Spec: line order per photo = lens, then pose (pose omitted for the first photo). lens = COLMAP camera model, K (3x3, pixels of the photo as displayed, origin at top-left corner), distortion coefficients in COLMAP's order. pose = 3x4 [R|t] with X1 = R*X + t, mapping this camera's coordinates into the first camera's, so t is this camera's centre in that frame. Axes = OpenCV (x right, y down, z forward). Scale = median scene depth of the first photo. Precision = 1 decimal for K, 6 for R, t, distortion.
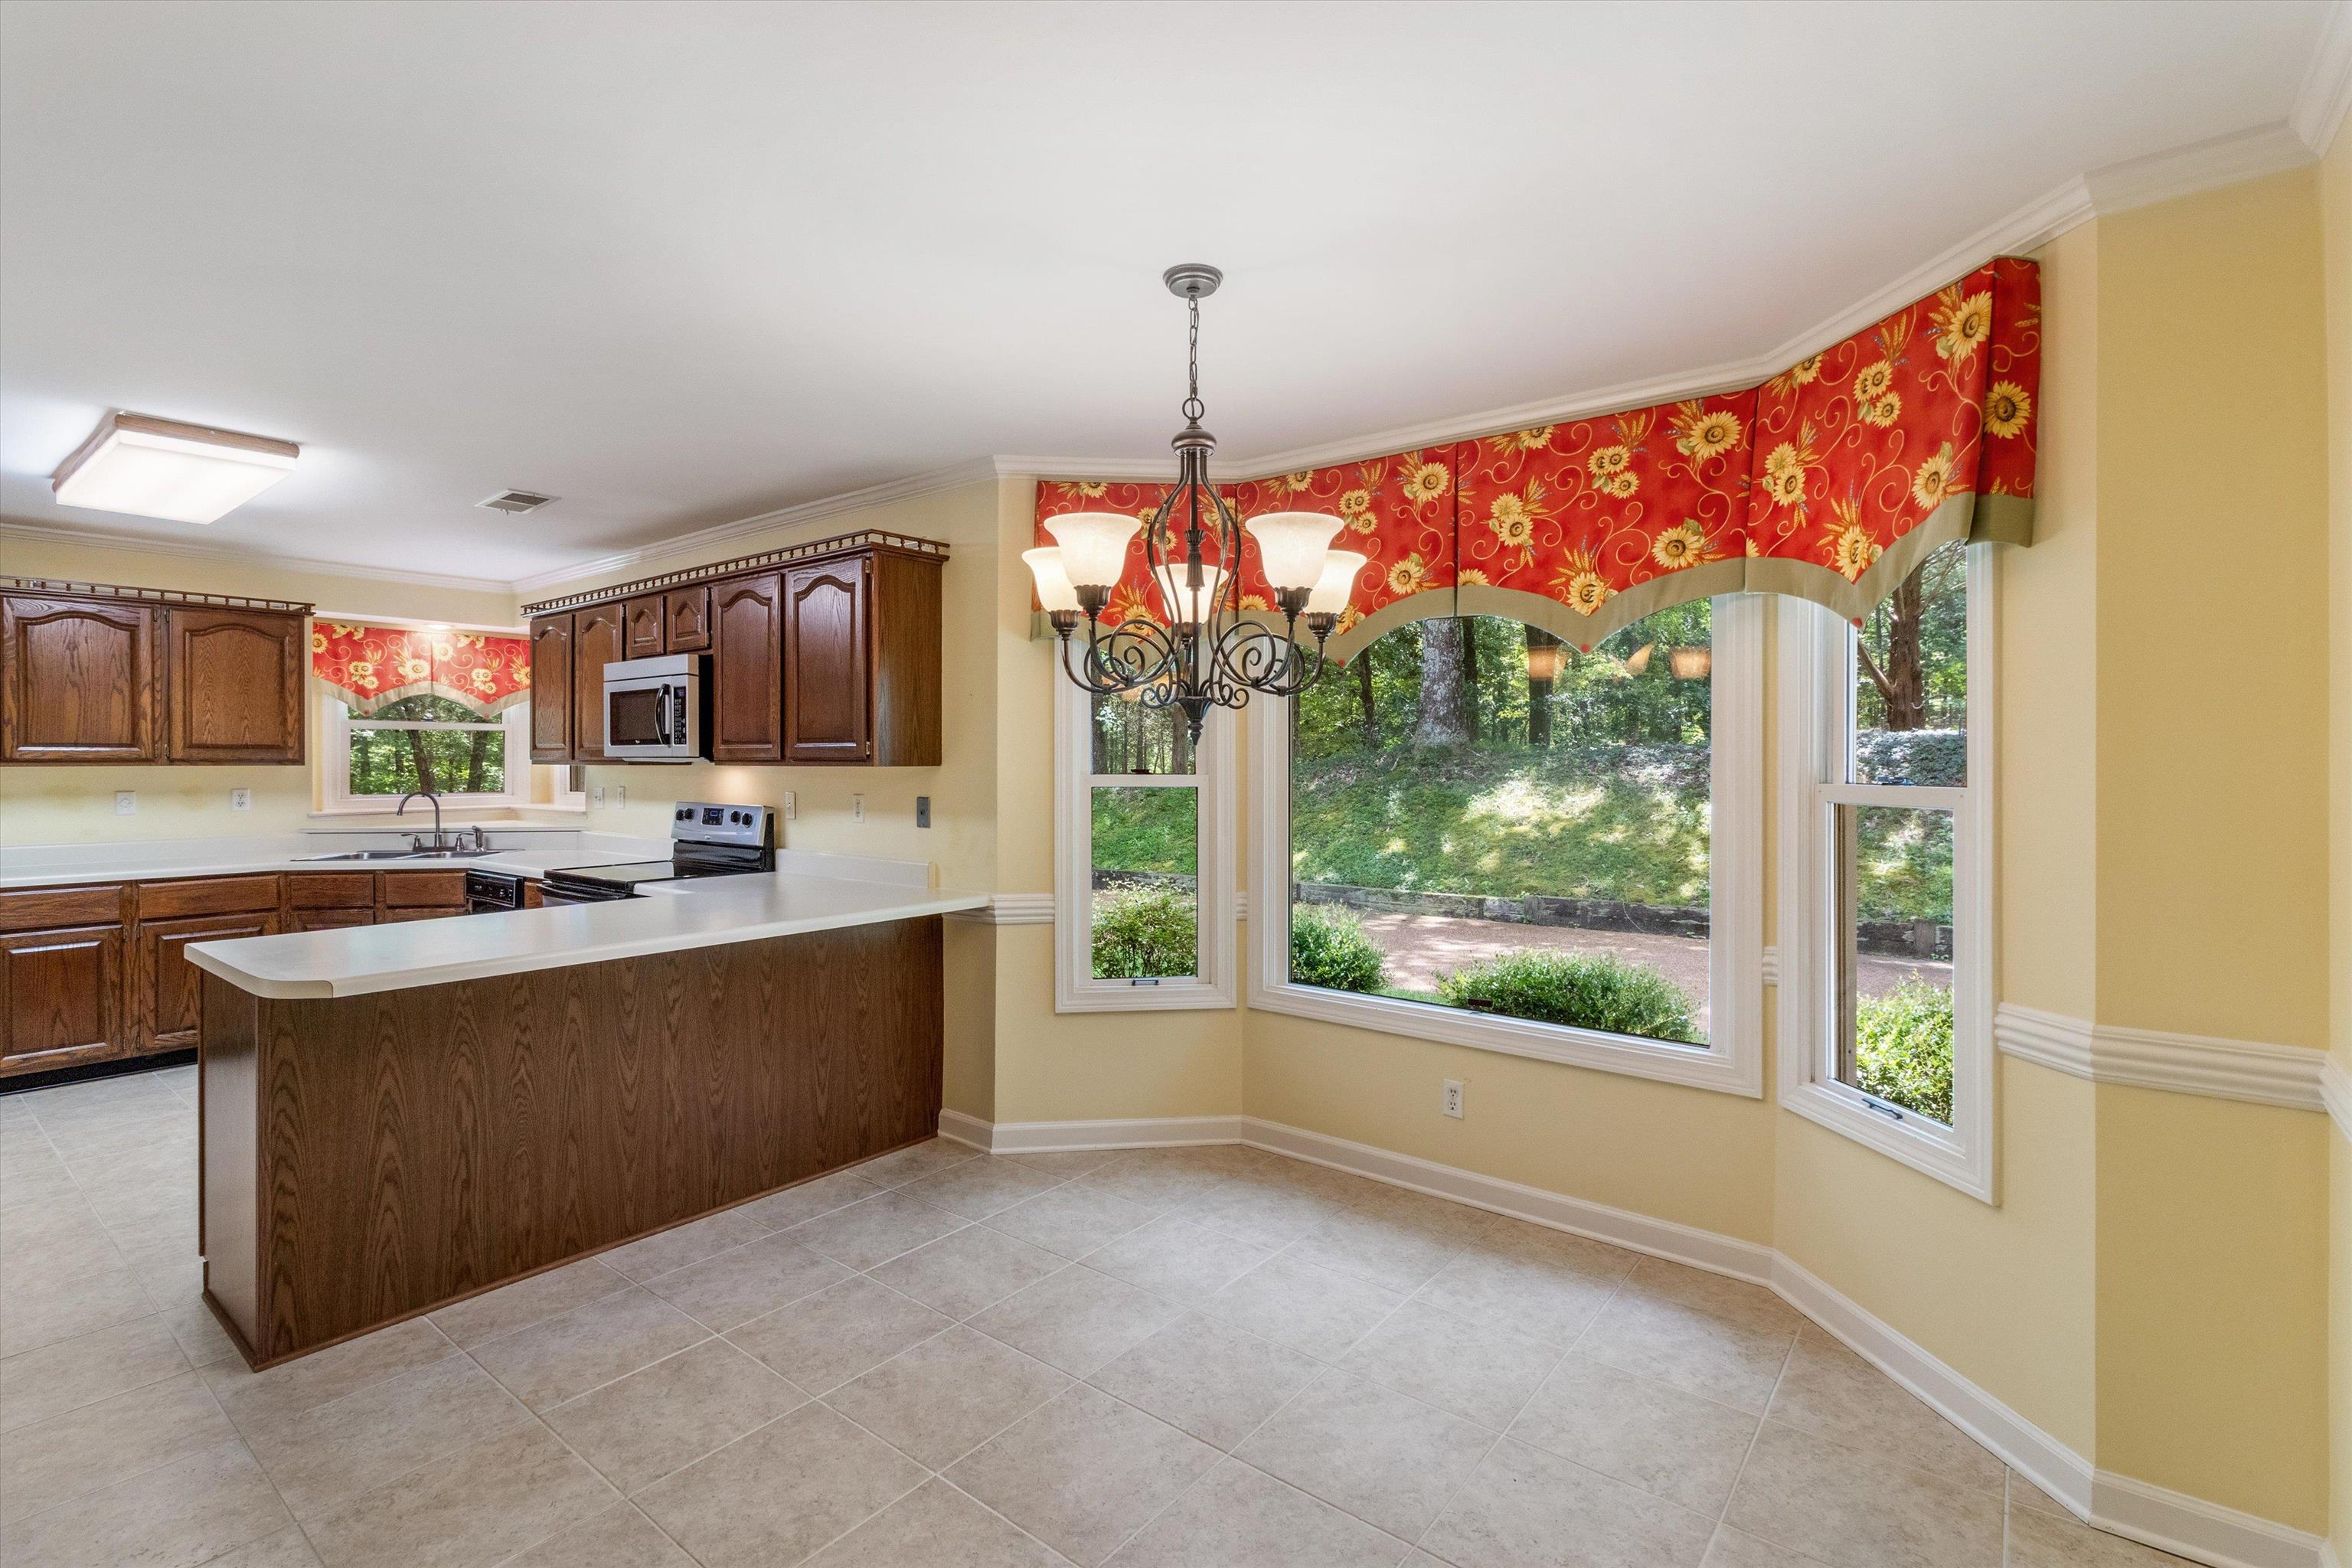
lens RADIAL K [[1091.4, 0, 1178.1], [0, 1091.4, 764.6], [0, 0, 1]] dist [0.002249, 0.000654]
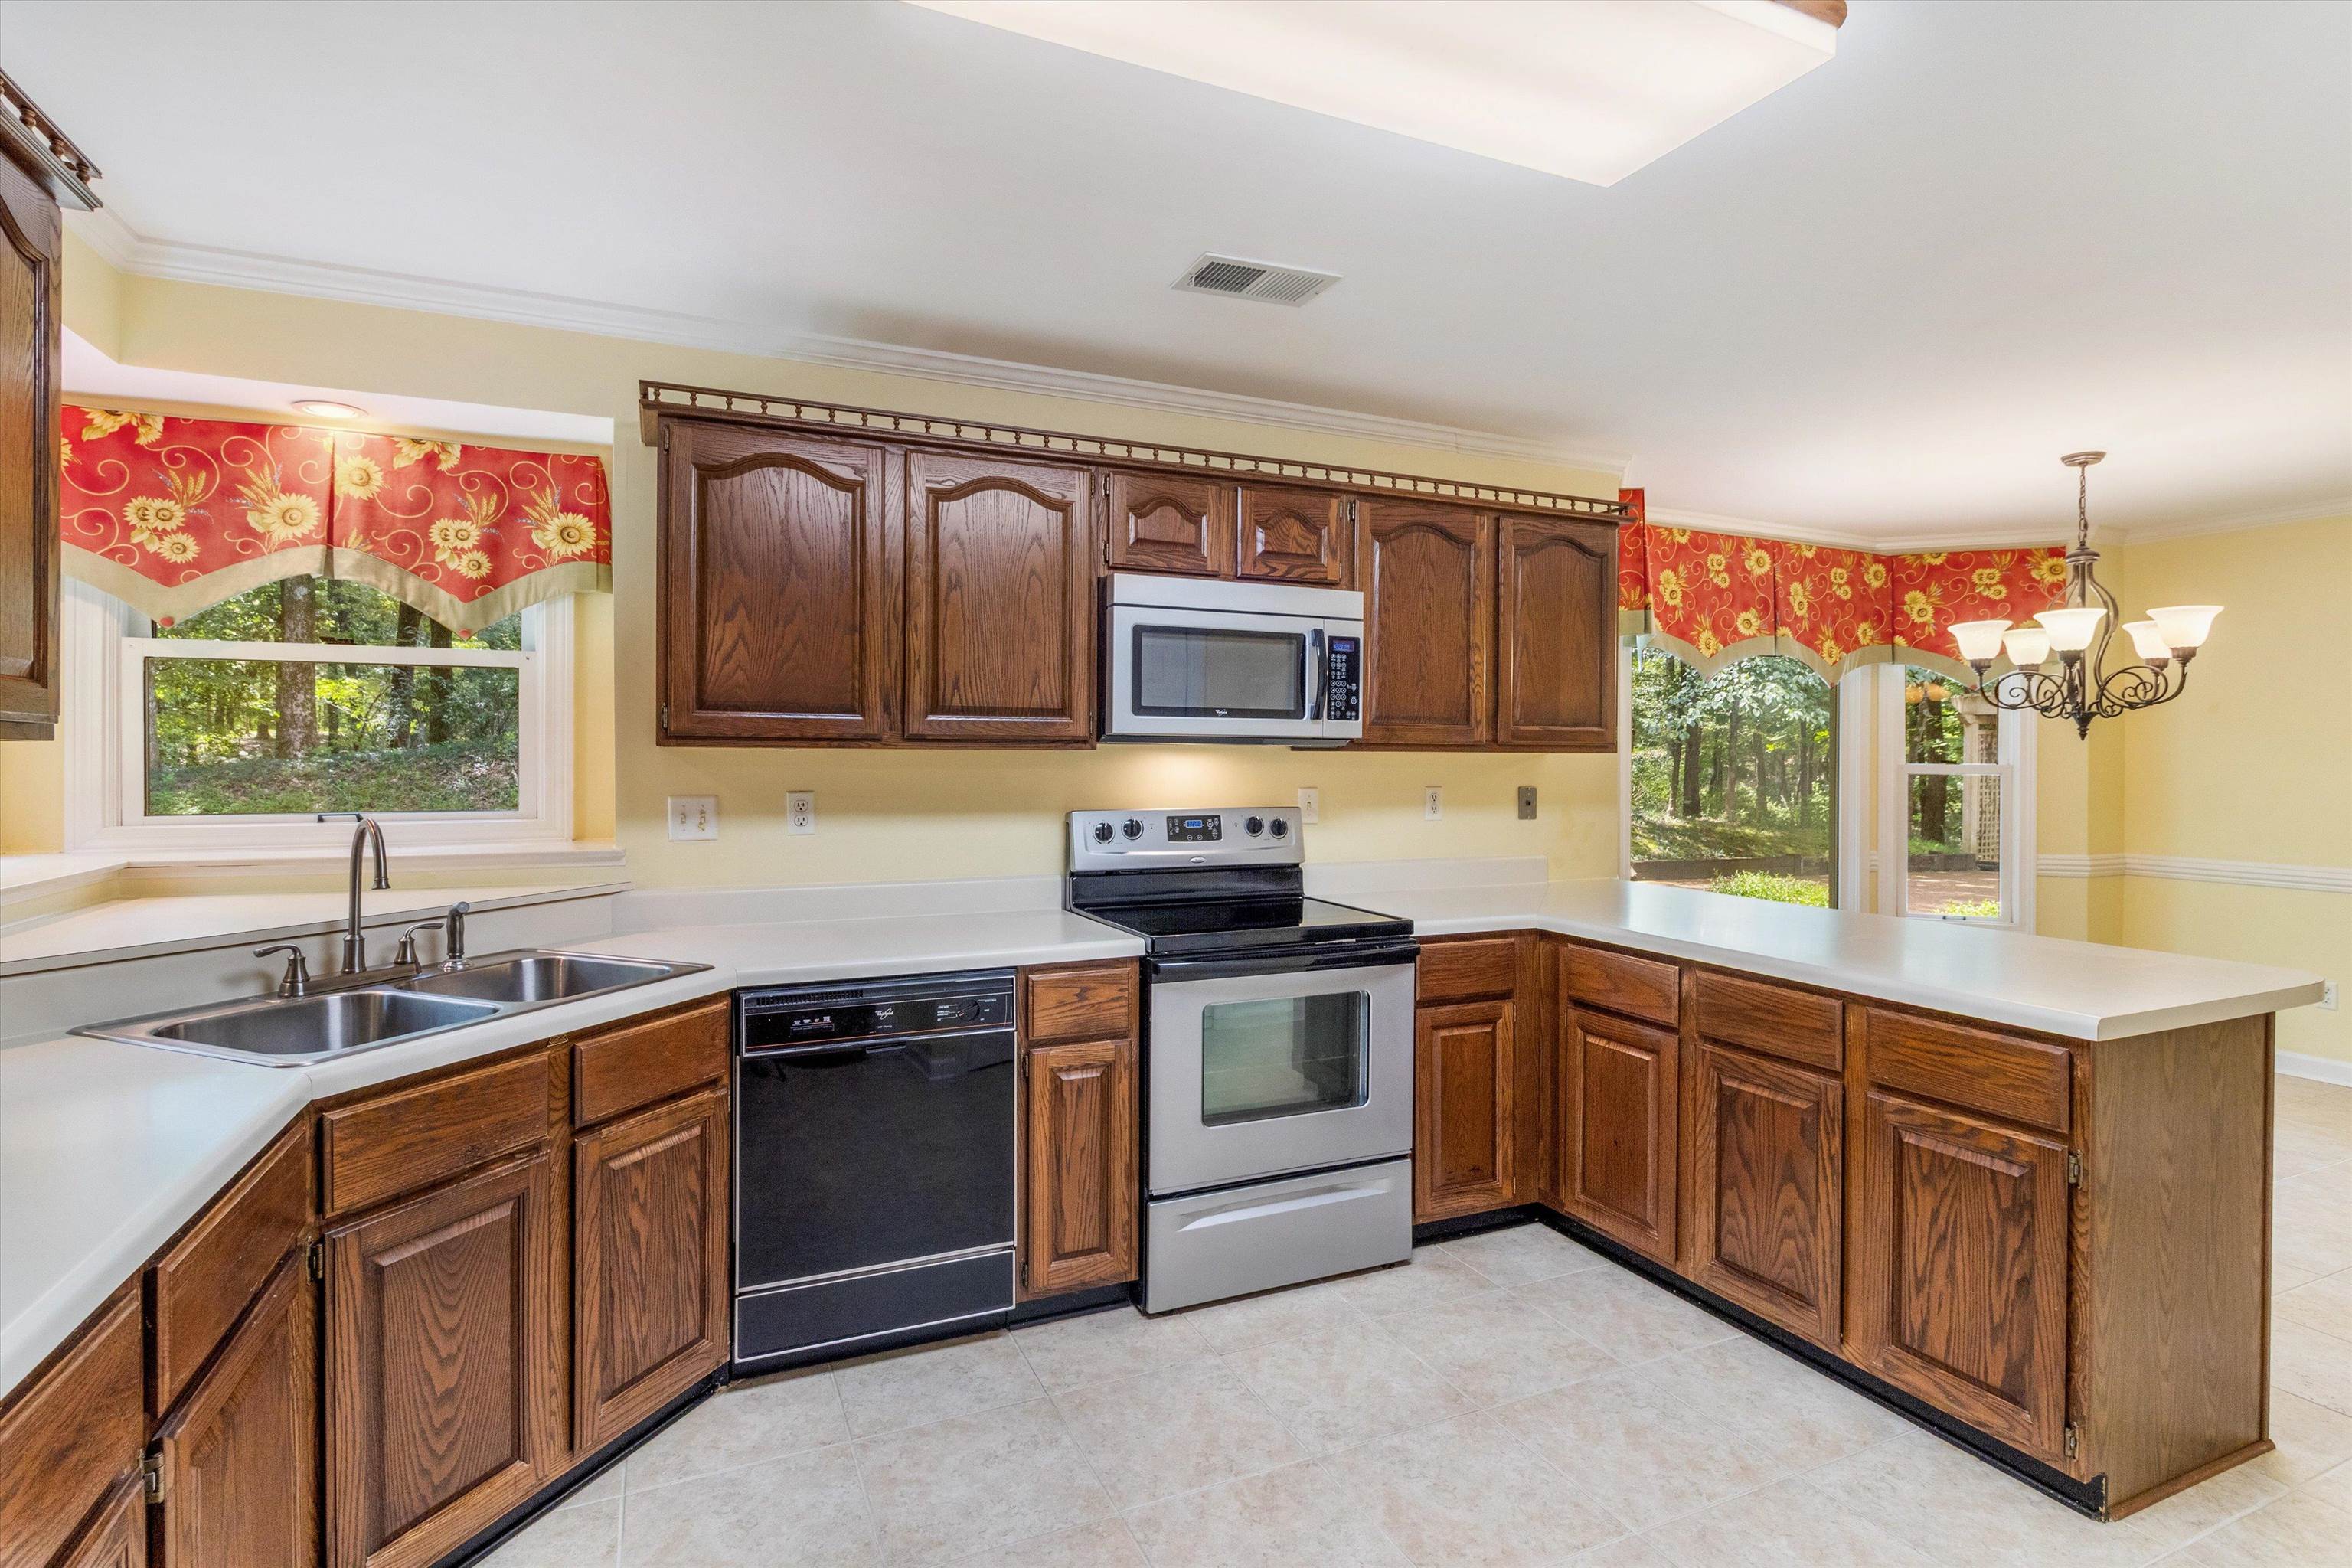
lens RADIAL K [[1135.5, 0, 1162.2], [0, 1135.5, 763.6], [0, 0, 1]] dist [-0.003922, -0.000087]
pose [[0.462252, -0.003597, 0.886741, -1.040817], [-0.002160, 0.999984, 0.005182, 0.004920], [-0.886746, -0.004311, 0.462237, 0.697612]]
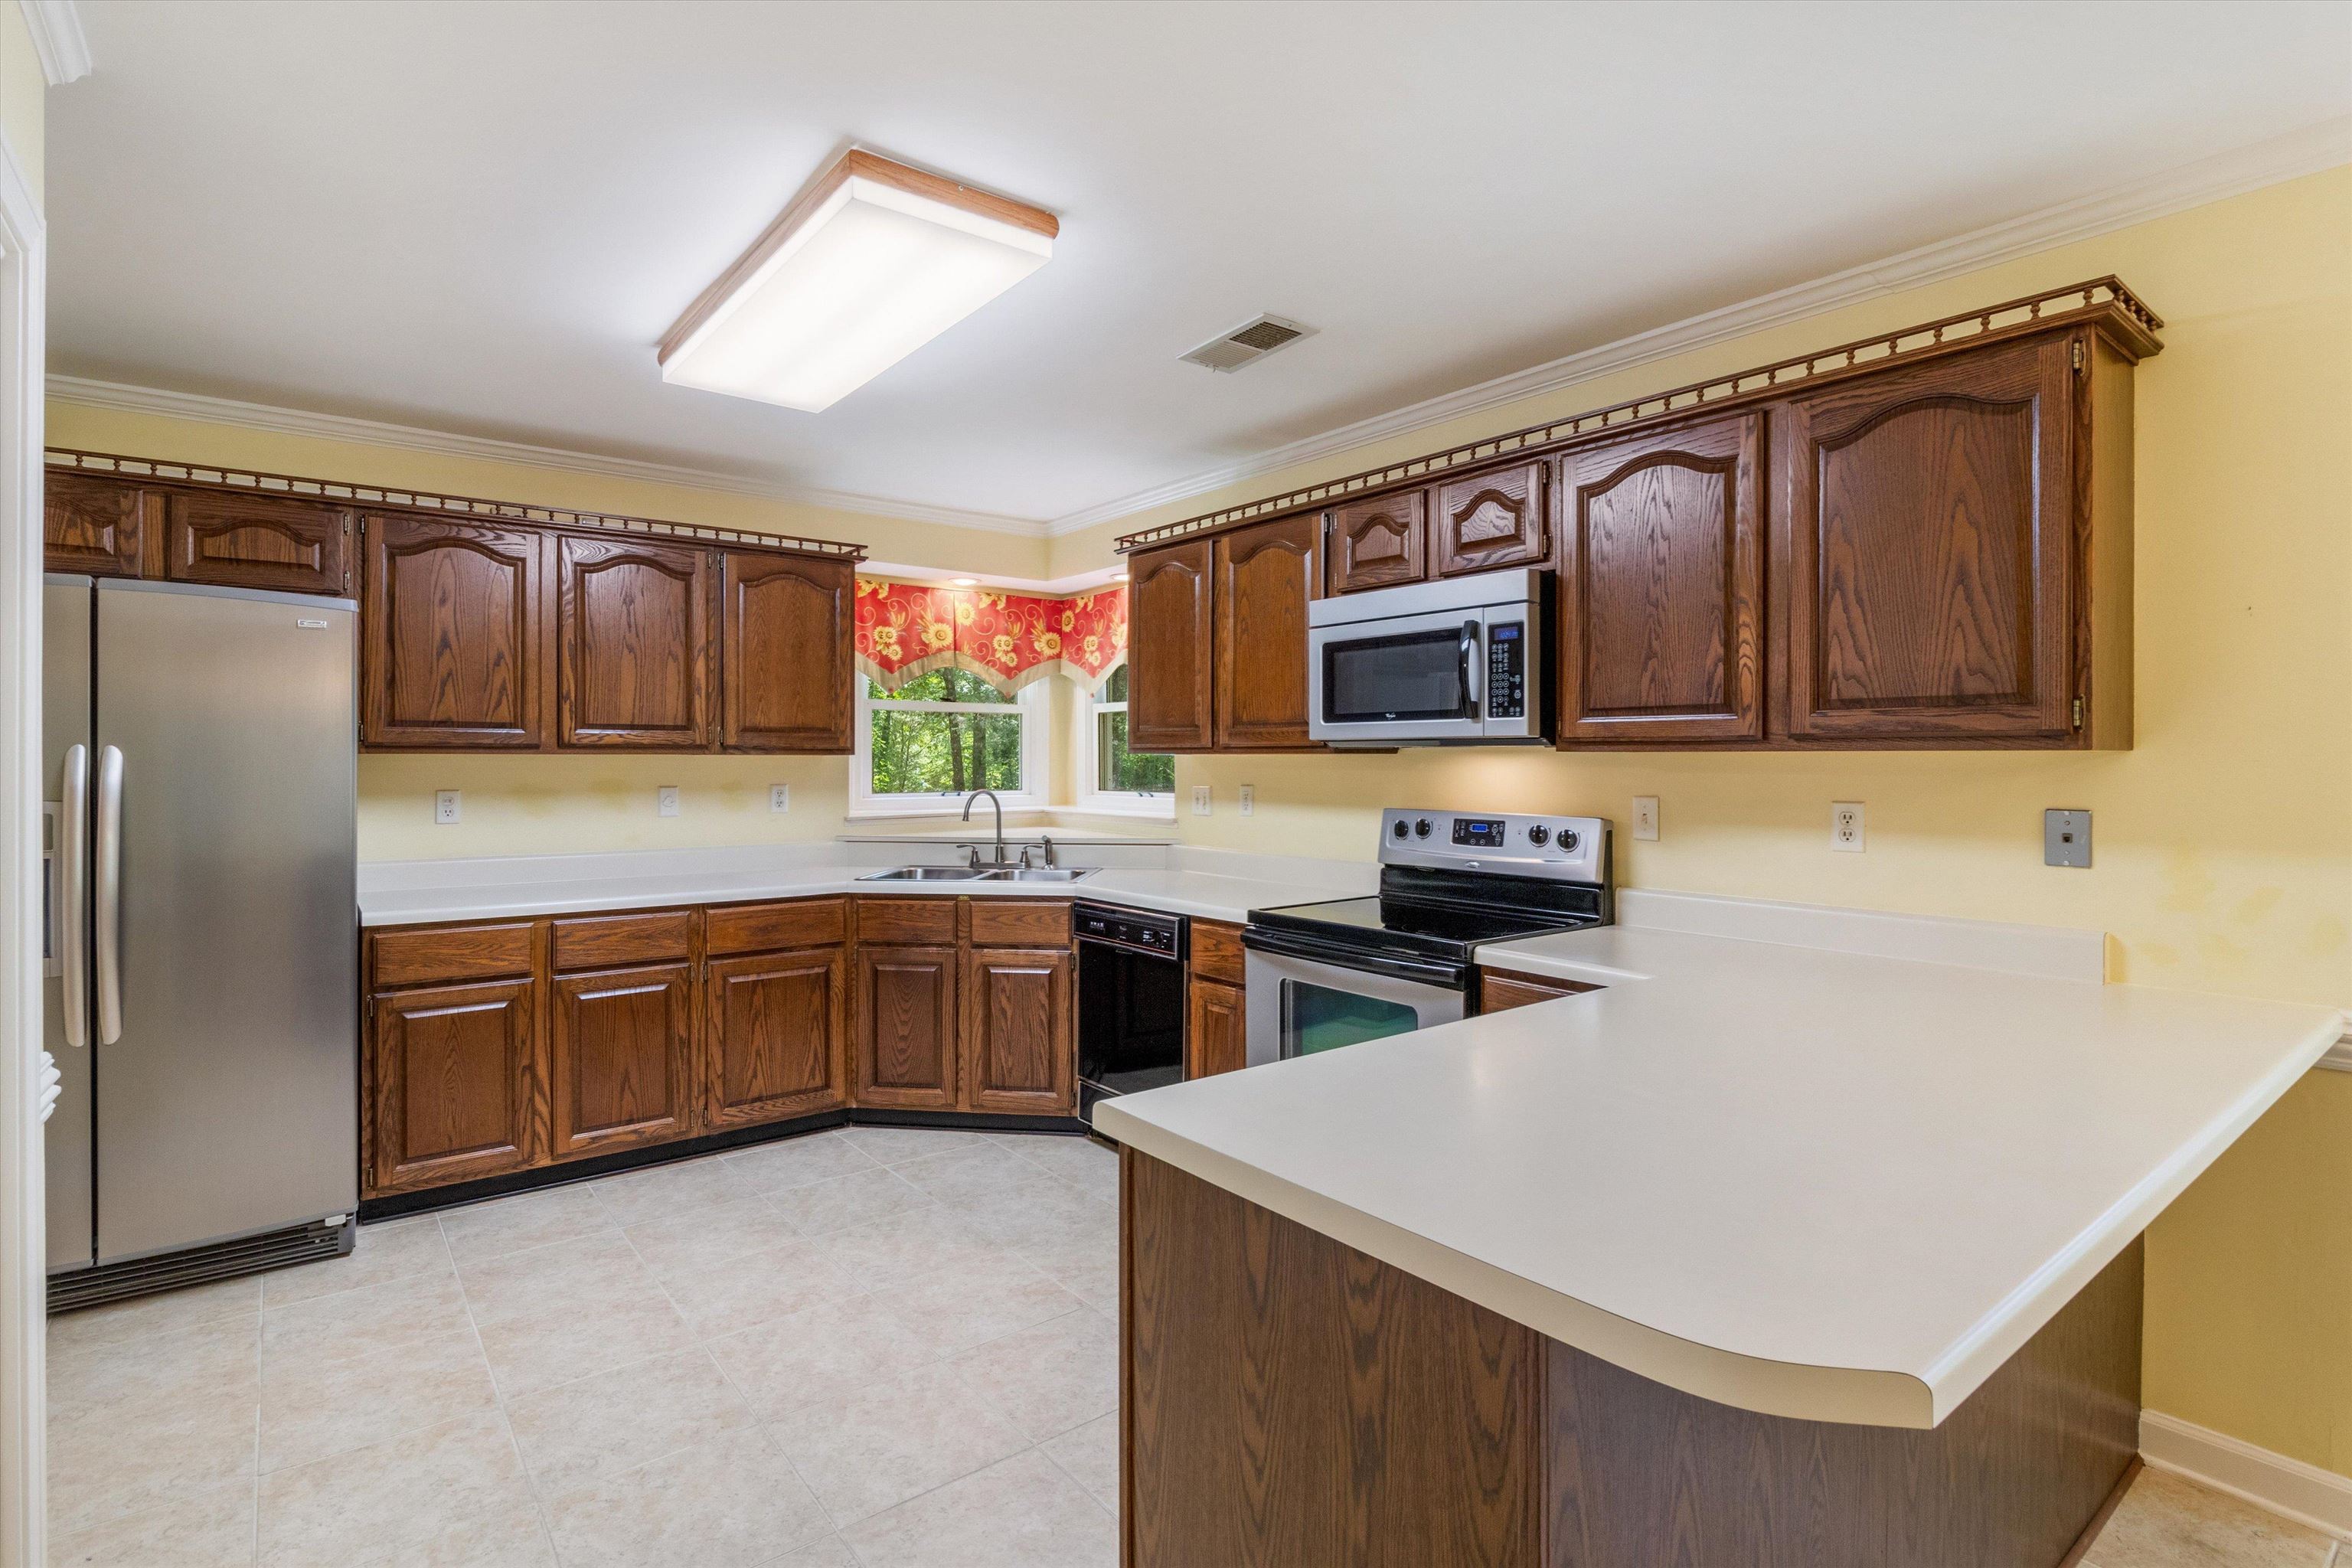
lens RADIAL K [[1135.5, 0, 1162.2], [0, 1135.5, 763.6], [0, 0, 1]] dist [-0.003922, -0.000087]
pose [[0.972396, 0.002494, -0.233325, -0.450194], [-0.002557, 0.999997, 0.000030, 0.007256], [0.233324, 0.000567, 0.972399, 0.302345]]
